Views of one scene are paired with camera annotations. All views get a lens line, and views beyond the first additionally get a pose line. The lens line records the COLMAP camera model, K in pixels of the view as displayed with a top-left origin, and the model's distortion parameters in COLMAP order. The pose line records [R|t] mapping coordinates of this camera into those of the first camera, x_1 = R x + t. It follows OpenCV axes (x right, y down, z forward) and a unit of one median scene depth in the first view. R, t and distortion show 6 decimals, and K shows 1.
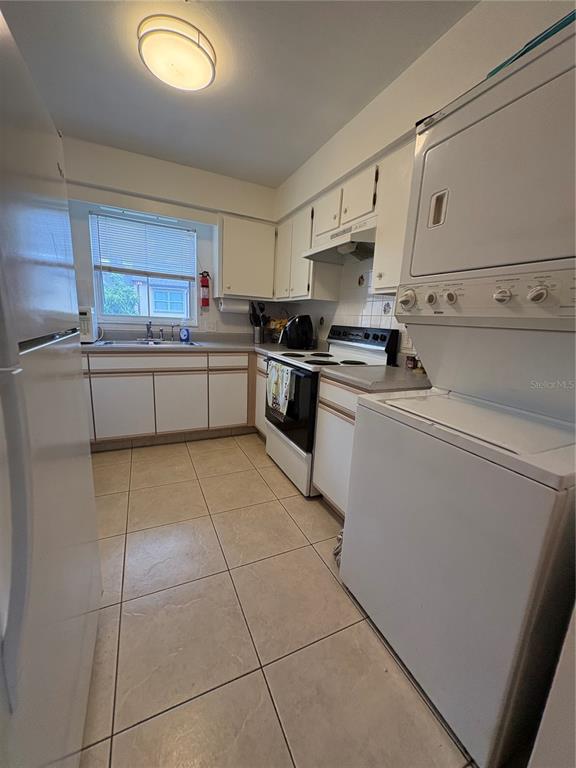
lens RADIAL K [[305.9, 0, 288.0], [0, 305.9, 384.0], [0, 0, 1]] dist [0.002199, 0.000010]
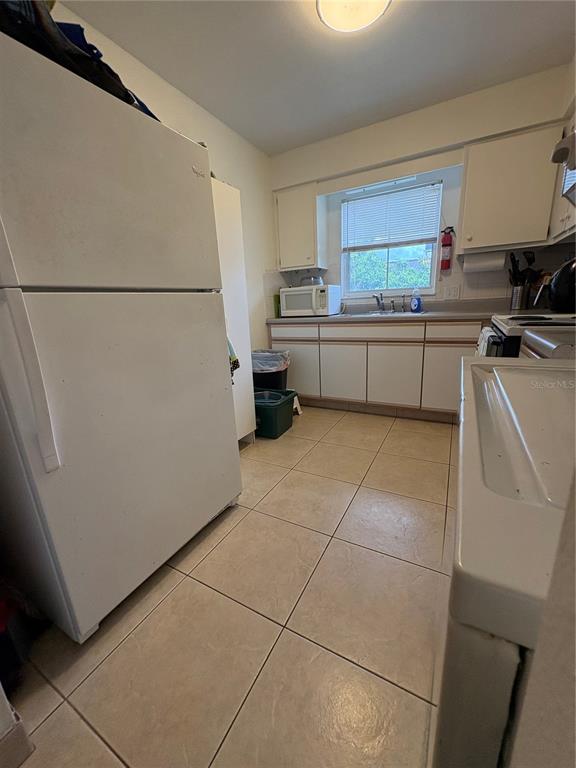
lens RADIAL K [[305.9, 0, 288.0], [0, 305.9, 384.0], [0, 0, 1]] dist [0.002199, 0.000010]
pose [[0.589347, 0.128930, -0.797525, 0.213016], [-0.089217, 0.991532, 0.094365, 0.025360], [0.802938, 0.015539, 0.595859, 0.150249]]
